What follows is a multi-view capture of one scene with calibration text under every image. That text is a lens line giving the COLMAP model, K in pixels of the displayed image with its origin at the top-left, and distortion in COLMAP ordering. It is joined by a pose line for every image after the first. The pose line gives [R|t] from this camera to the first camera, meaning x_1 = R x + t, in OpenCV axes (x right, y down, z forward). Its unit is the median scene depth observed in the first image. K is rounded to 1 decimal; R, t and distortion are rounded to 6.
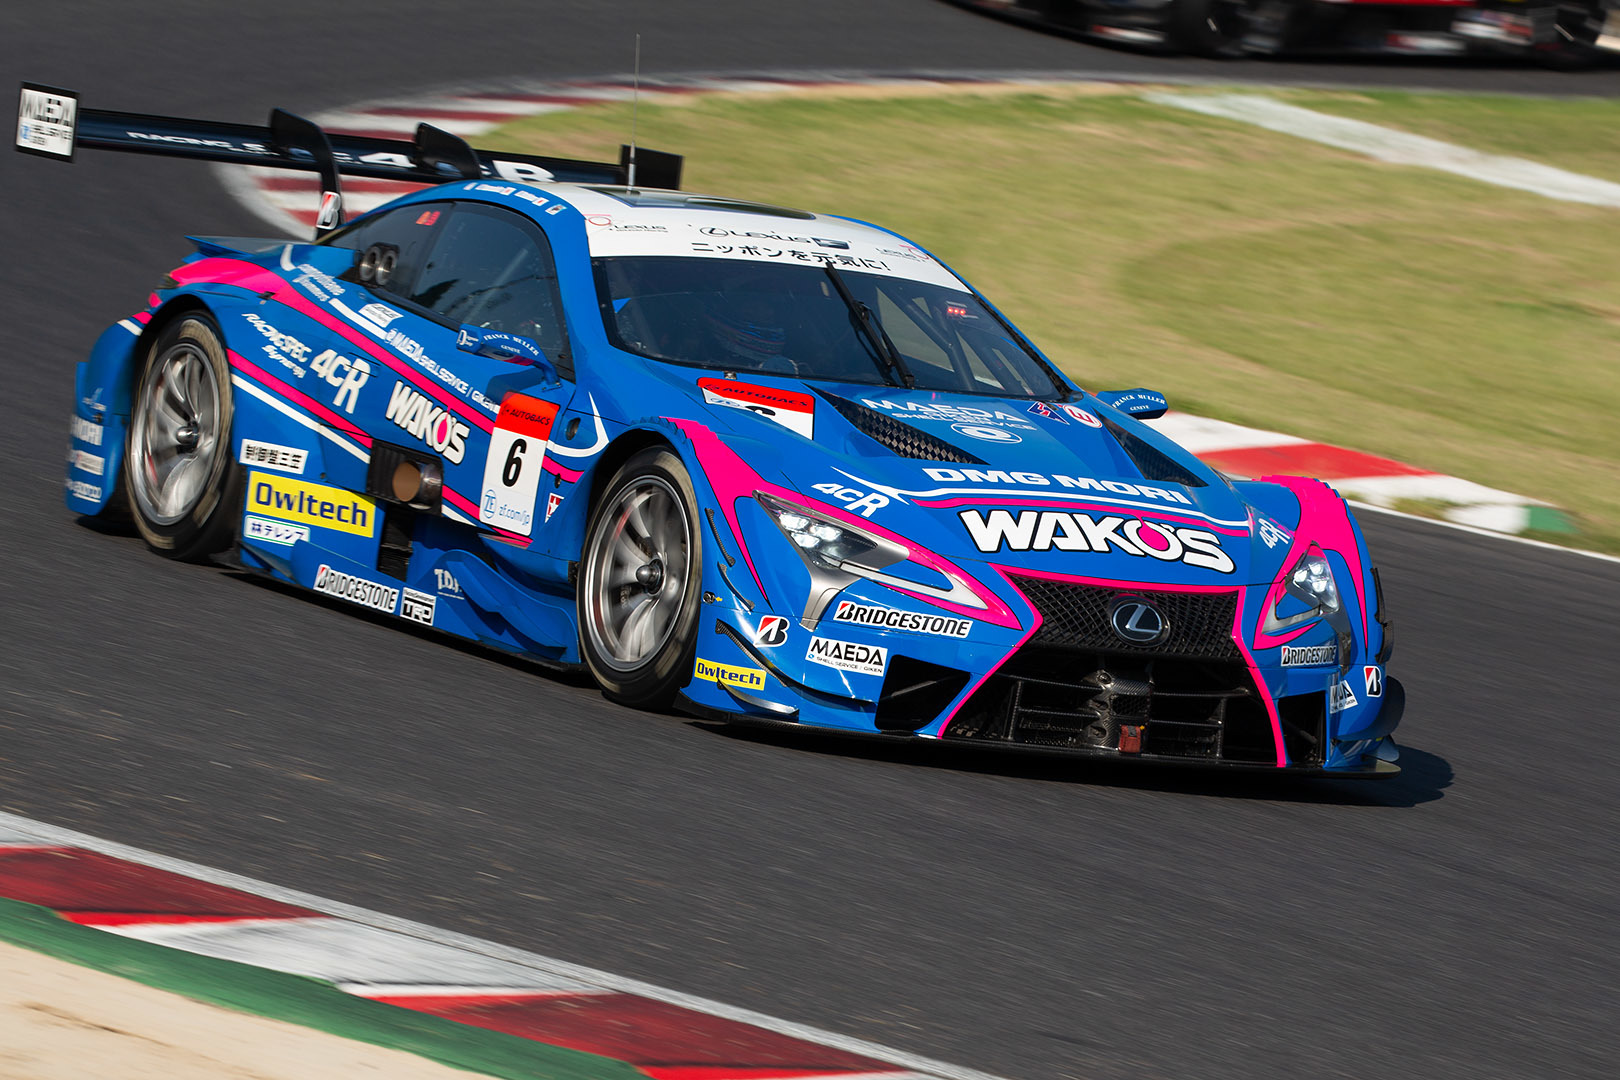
lens RADIAL K [[9543.6, 0, 717.6], [0, 9543.6, 461.2], [0, 0, 1]] dist [1.564928, 2.575116]
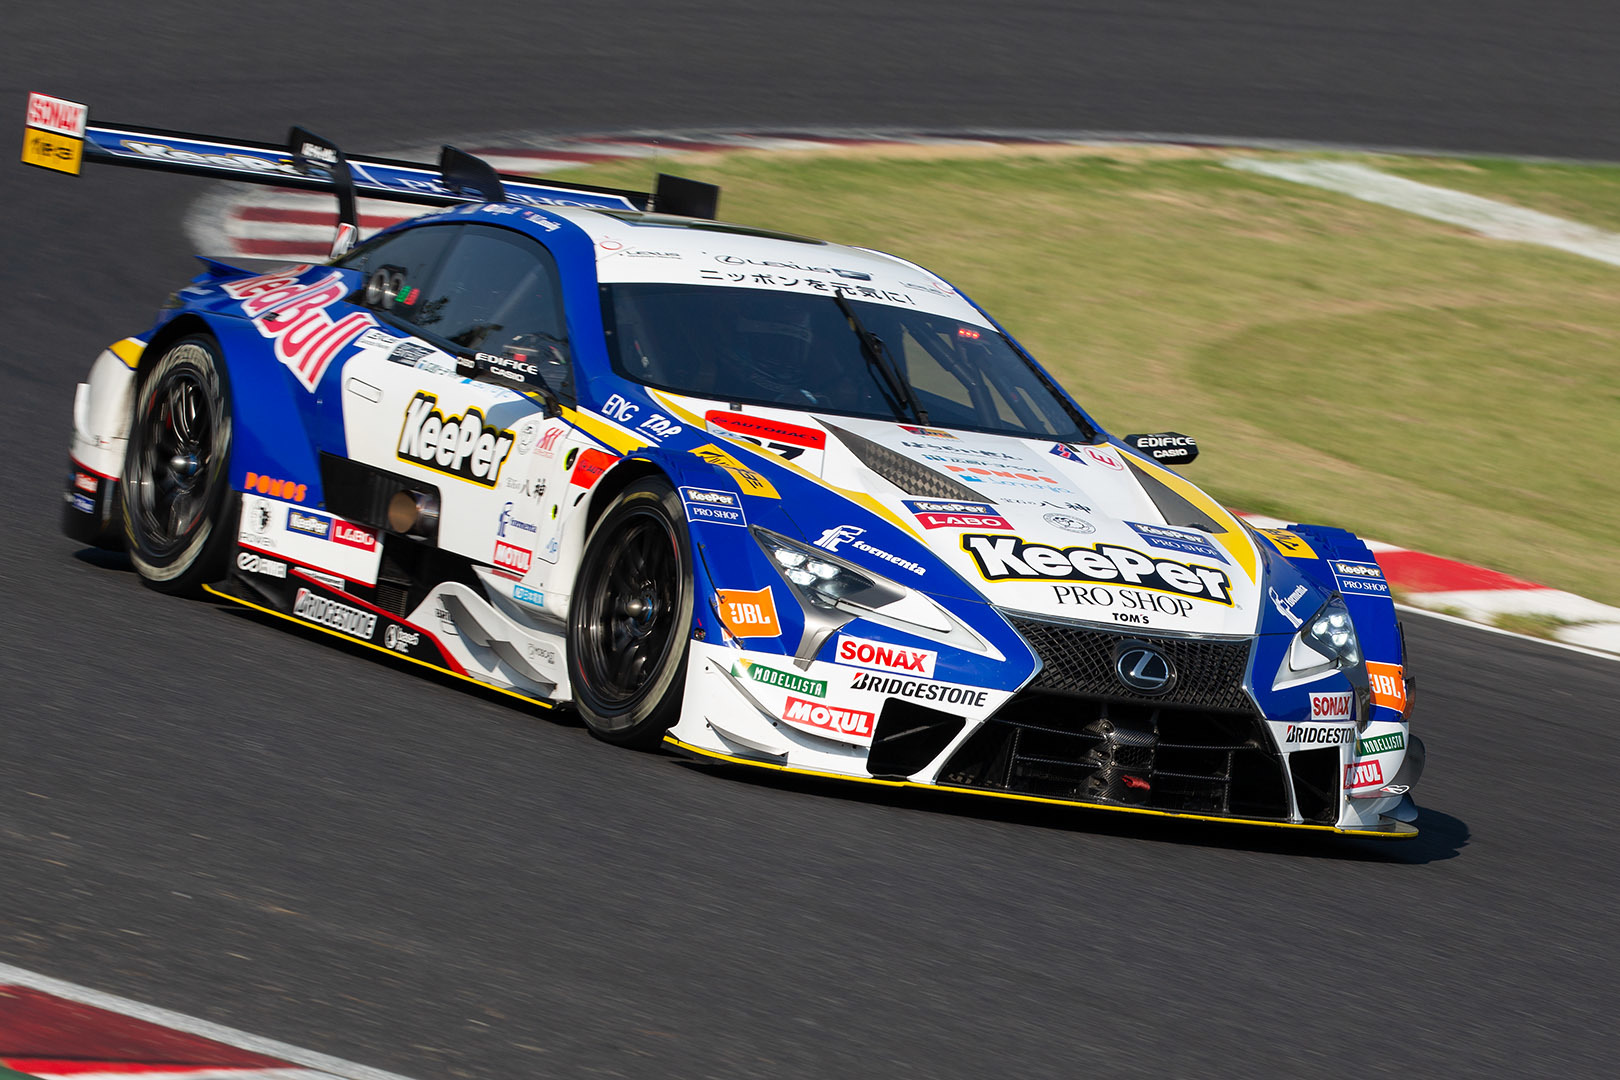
lens RADIAL K [[9163.3, 0, 726.8], [0, 9163.3, 542.5], [0, 0, 1]] dist [1.202503, -7.873489]
pose [[0.999904, 0.013767, 0.001742, -0.002904], [-0.013779, 0.999878, 0.007398, -0.008148], [-0.001640, -0.007421, 0.999971, 0.140300]]
